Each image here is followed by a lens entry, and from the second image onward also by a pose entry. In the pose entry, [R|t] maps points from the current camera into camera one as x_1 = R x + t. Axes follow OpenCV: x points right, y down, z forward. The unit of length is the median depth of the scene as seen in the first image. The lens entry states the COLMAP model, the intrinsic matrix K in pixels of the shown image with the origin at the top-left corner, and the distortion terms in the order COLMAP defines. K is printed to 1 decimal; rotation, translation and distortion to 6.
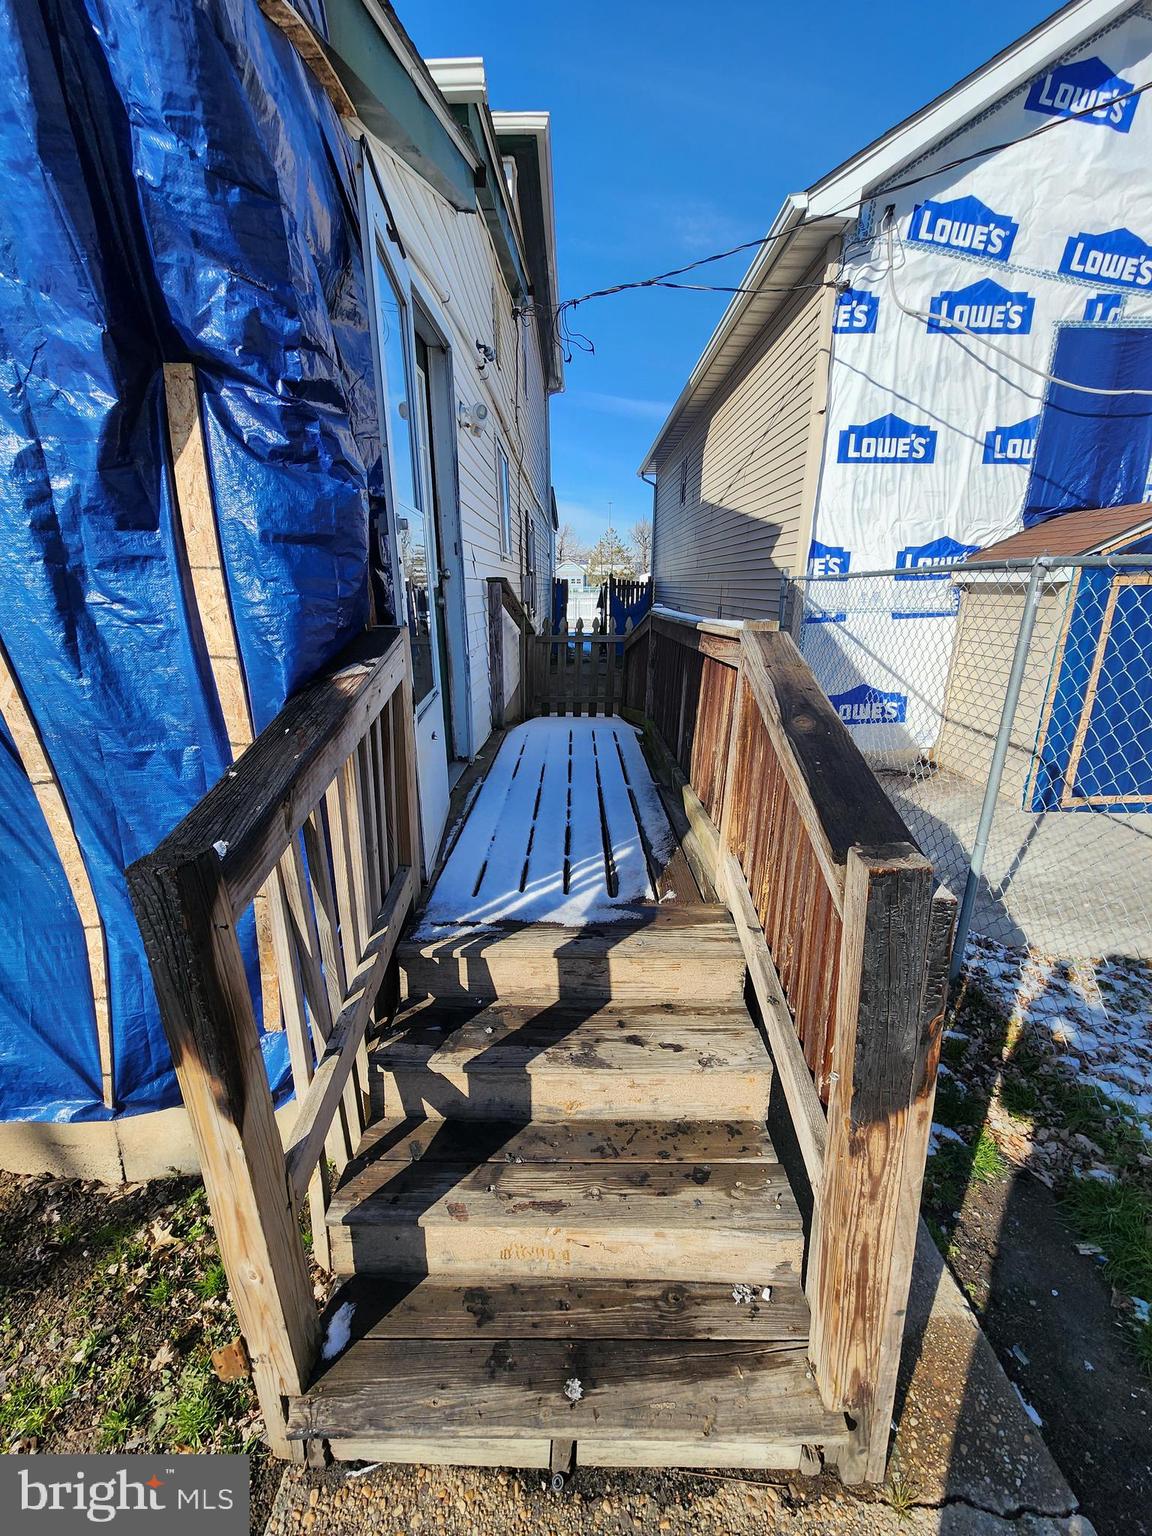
lens RADIAL K [[631.1, 0, 581.6], [0, 631.1, 769.3], [0, 0, 1]] dist [-0.002668, 0.001157]
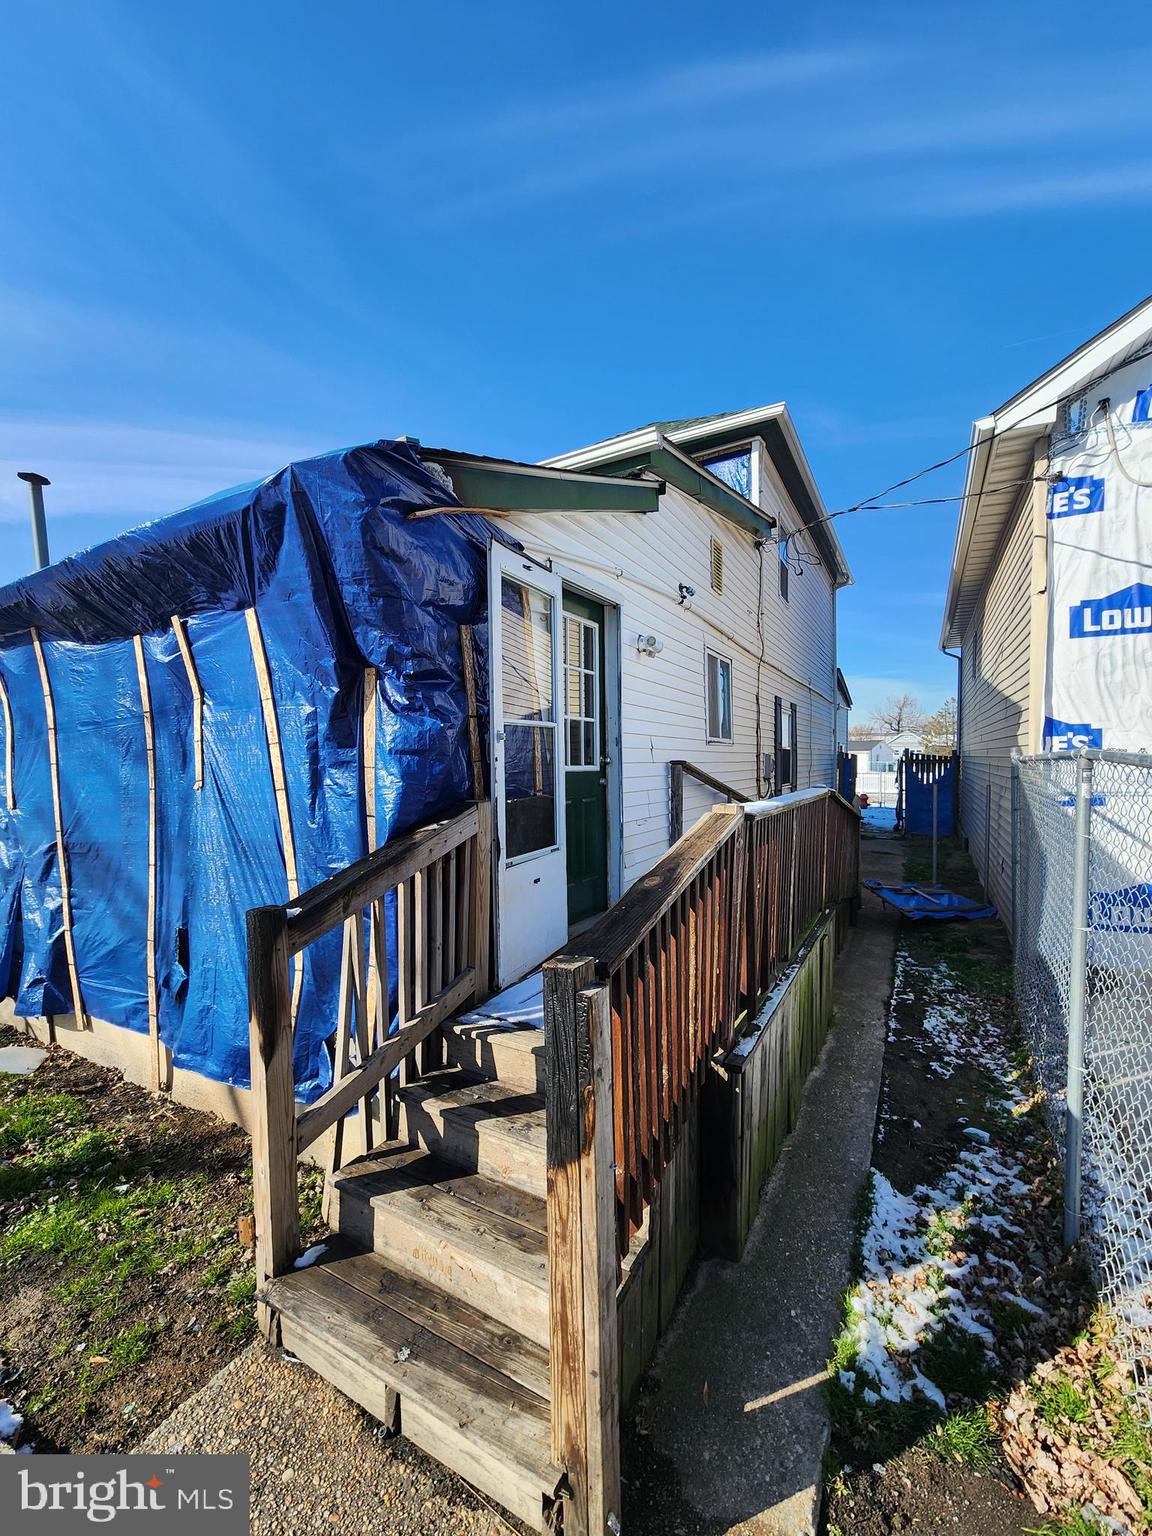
lens RADIAL K [[631.1, 0, 576.2], [0, 631.1, 770.1], [0, 0, 1]] dist [-0.002668, 0.001157]
pose [[0.874504, 0.004858, -0.484994, 0.656751], [-0.131153, 0.965066, -0.226818, 0.017814], [0.466949, 0.261961, 0.844591, -0.207465]]
